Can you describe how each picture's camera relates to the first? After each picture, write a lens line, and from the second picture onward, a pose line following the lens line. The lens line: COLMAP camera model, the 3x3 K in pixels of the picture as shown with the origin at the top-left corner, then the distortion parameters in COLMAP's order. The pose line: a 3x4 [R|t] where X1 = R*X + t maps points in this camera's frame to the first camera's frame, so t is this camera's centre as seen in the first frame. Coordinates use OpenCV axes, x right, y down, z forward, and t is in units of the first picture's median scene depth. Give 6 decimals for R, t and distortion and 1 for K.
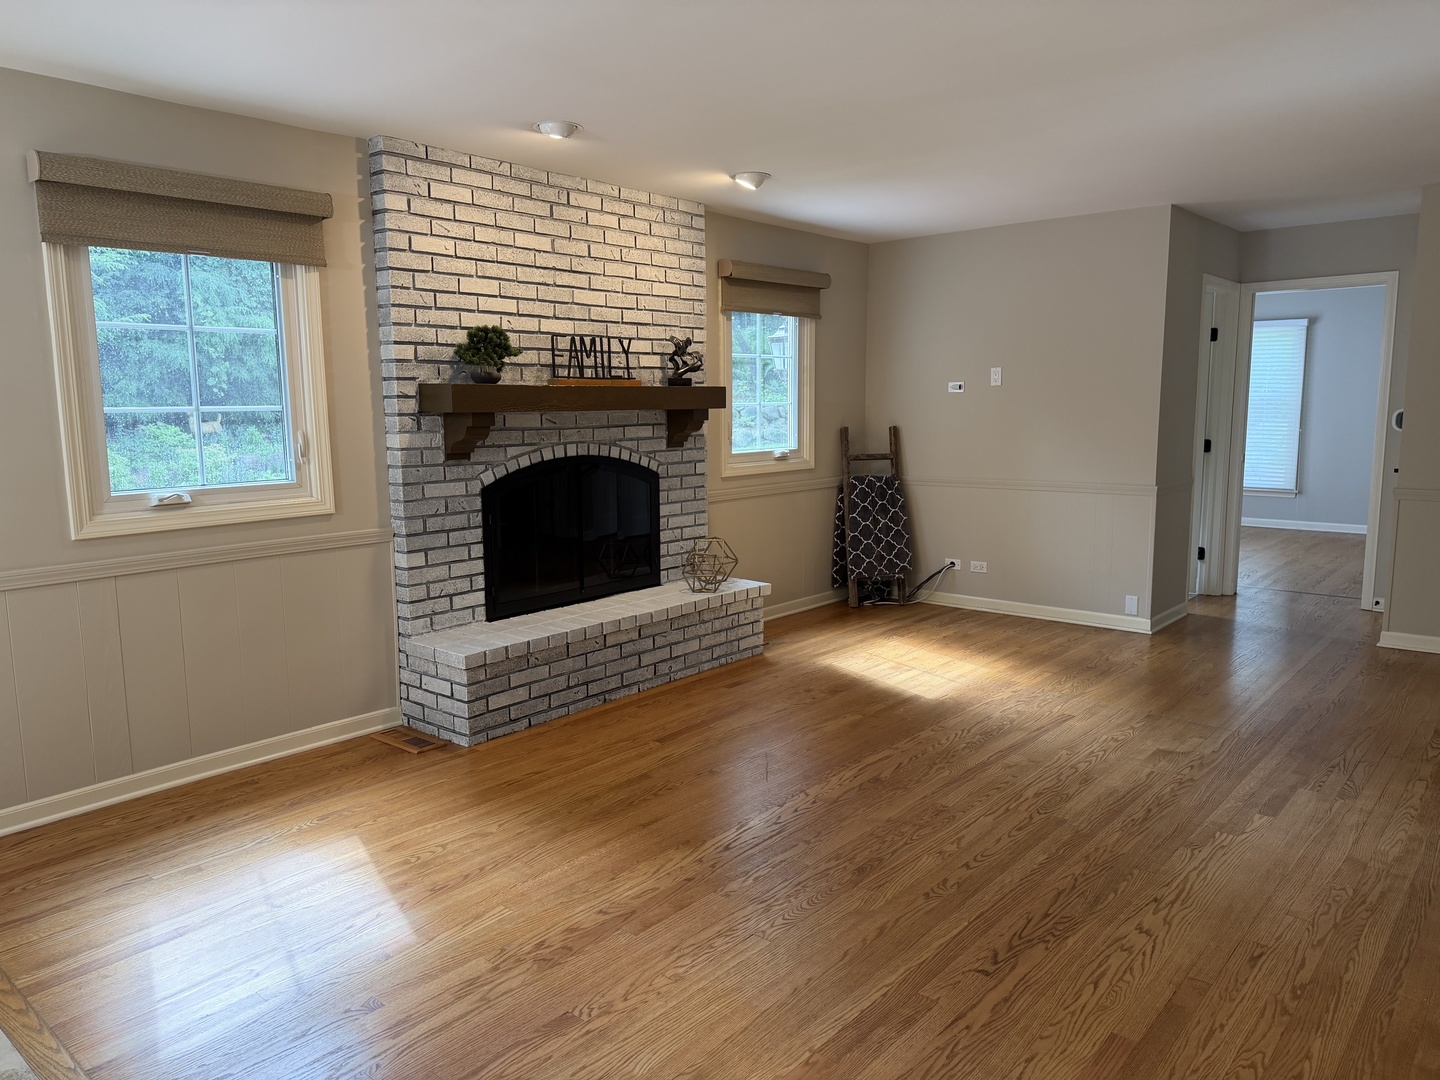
lens RADIAL K [[1007.6, 0, 715.7], [0, 1007.6, 543.0], [0, 0, 1]] dist [0.168123, -0.281665]
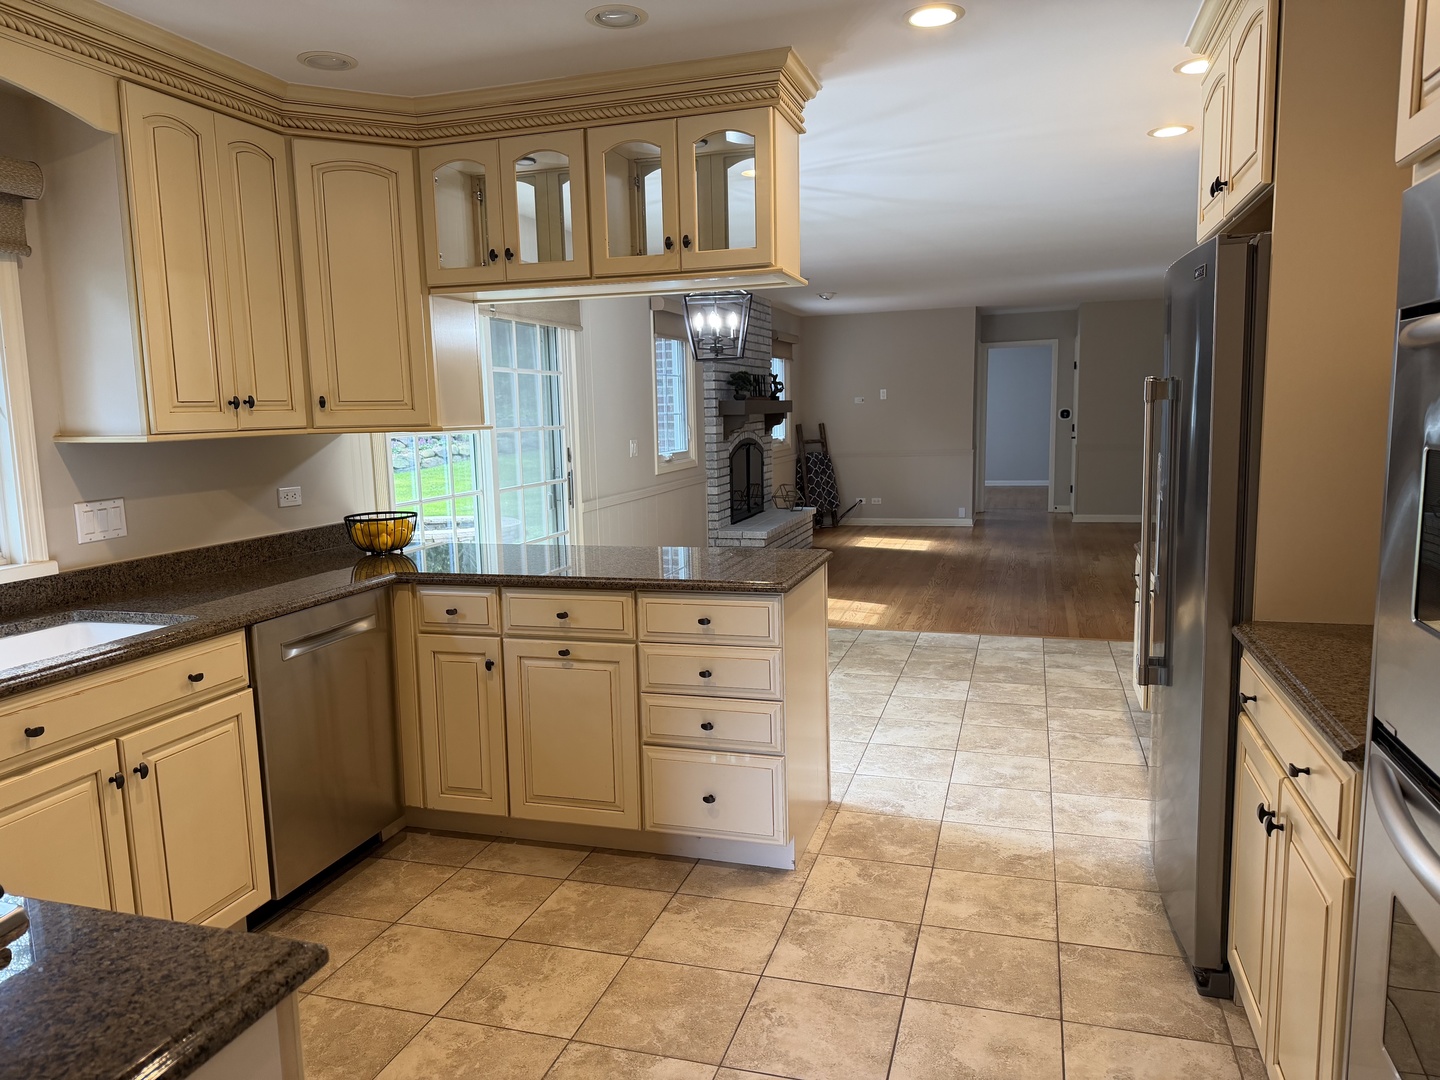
lens RADIAL K [[1007.6, 0, 715.7], [0, 1007.6, 543.0], [0, 0, 1]] dist [0.168123, -0.281665]
pose [[0.917455, -0.067232, 0.392119, -0.968348], [0.073962, 0.997259, -0.002064, 0.110235], [-0.390905, 0.030895, 0.919912, -0.711159]]
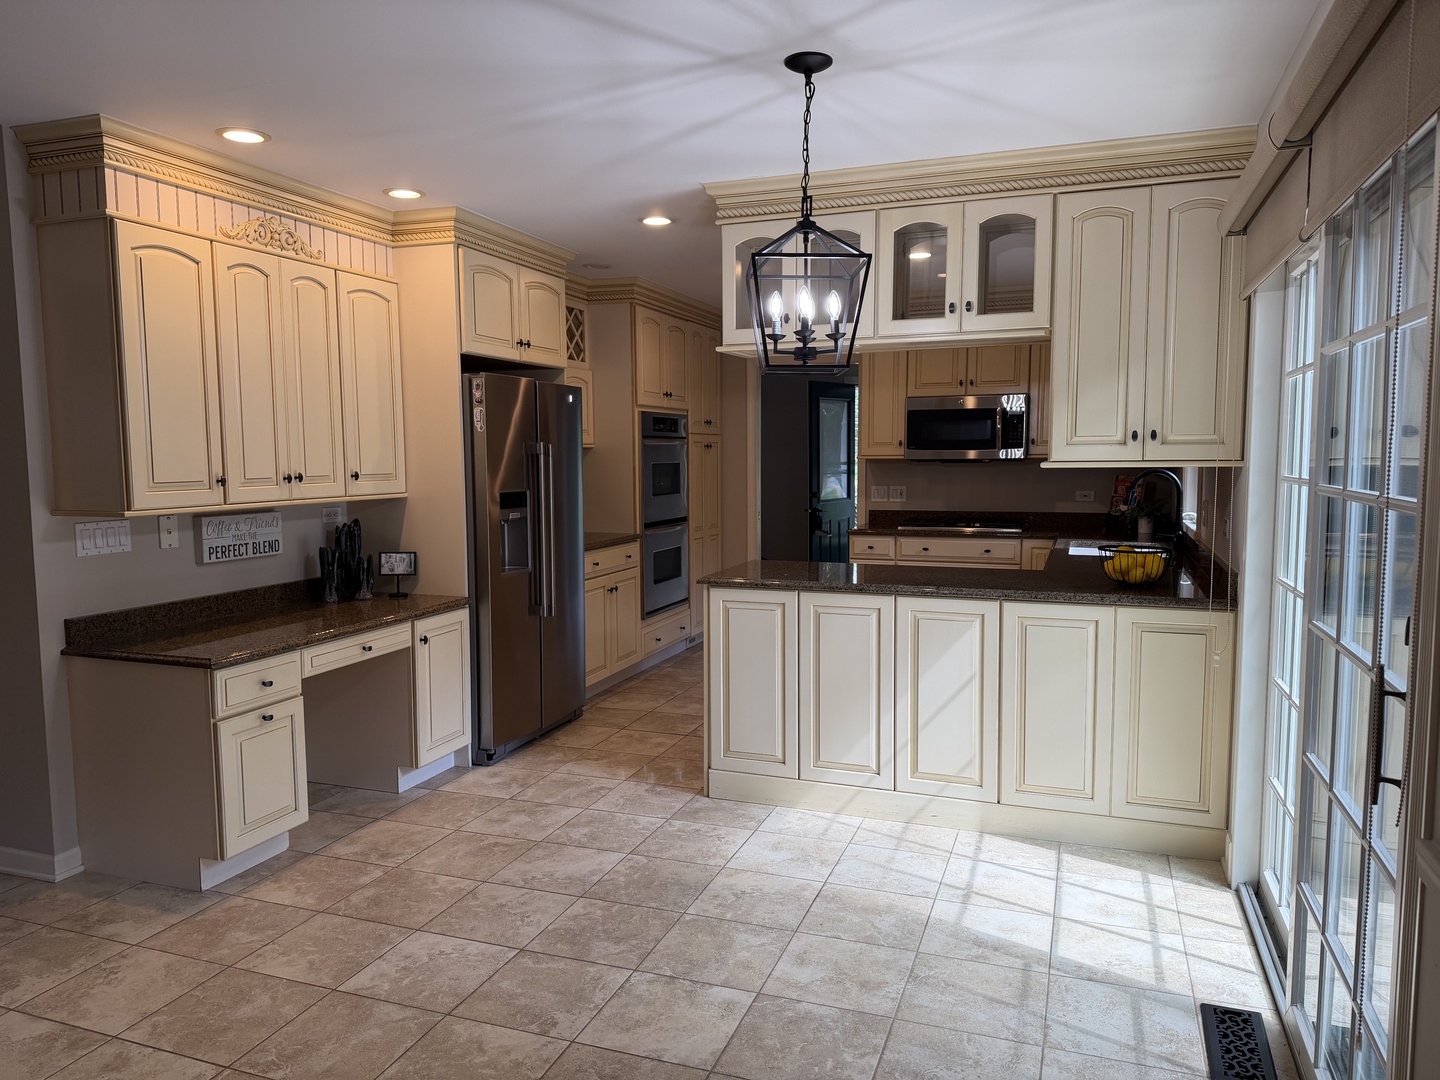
lens RADIAL K [[1007.6, 0, 715.7], [0, 1007.6, 543.0], [0, 0, 1]] dist [0.168123, -0.281665]
pose [[-0.937415, 0.045471, -0.345232, -0.317560], [-0.036690, 0.973020, 0.227783, -0.103576], [0.346275, 0.226194, -0.910456, 0.719342]]
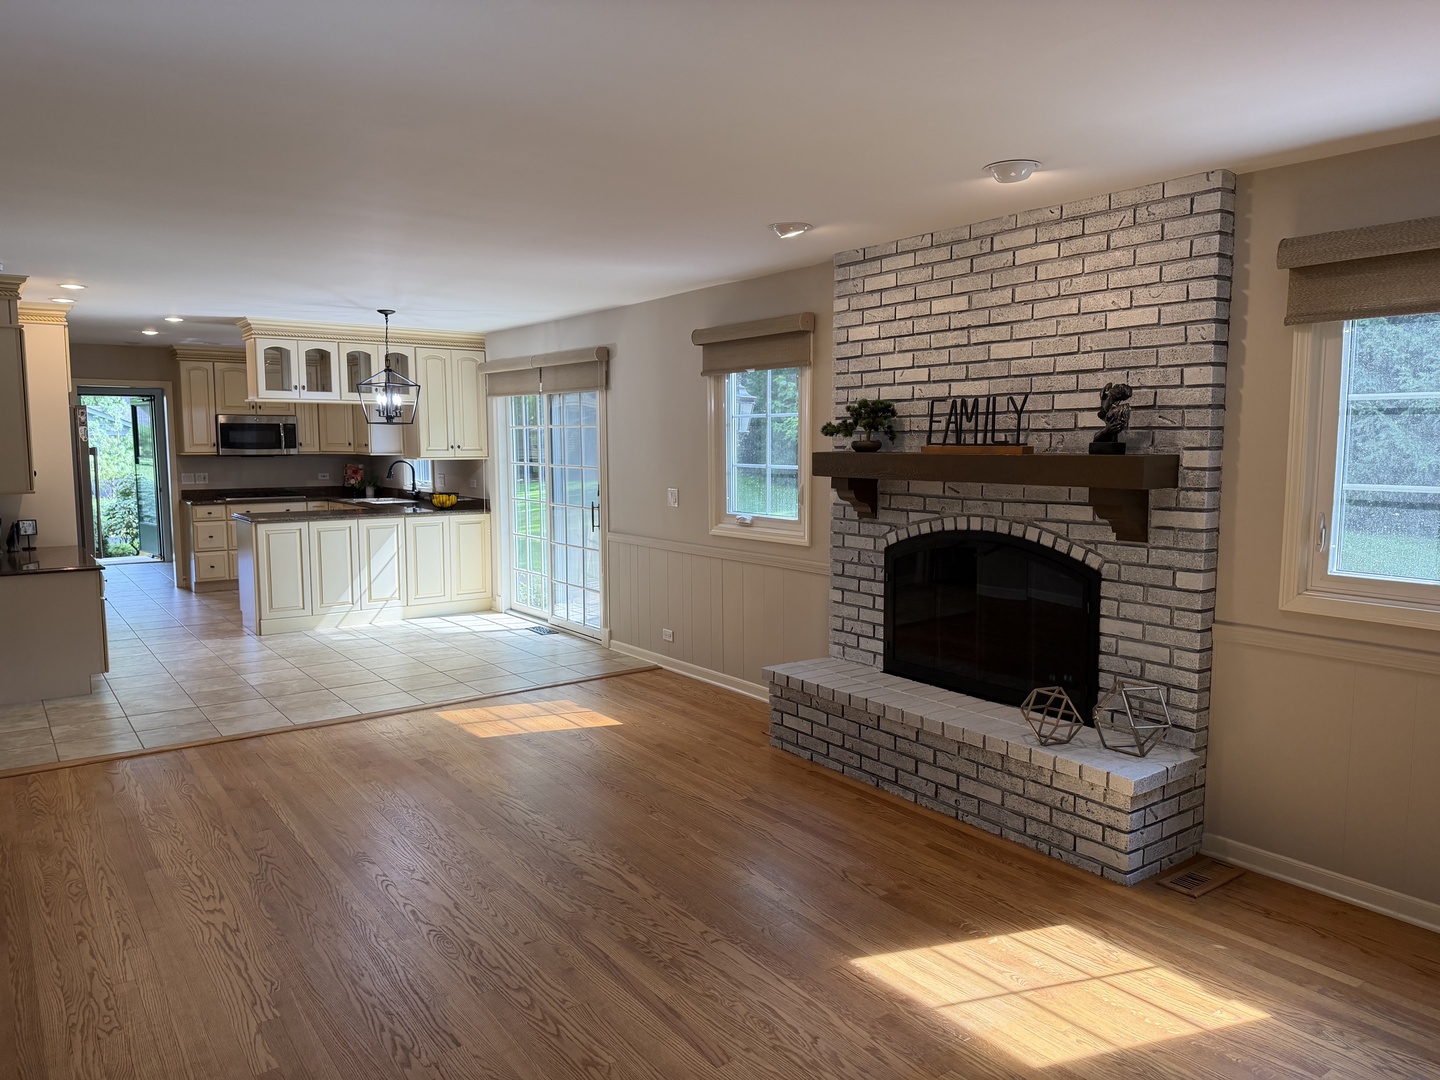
lens RADIAL K [[1007.6, 0, 715.7], [0, 1007.6, 543.0], [0, 0, 1]] dist [0.168123, -0.281665]
pose [[-0.232616, 0.108451, -0.966503, 0.808885], [-0.137001, 0.980200, 0.142961, -0.178223], [0.962871, 0.165667, -0.213152, 1.009034]]
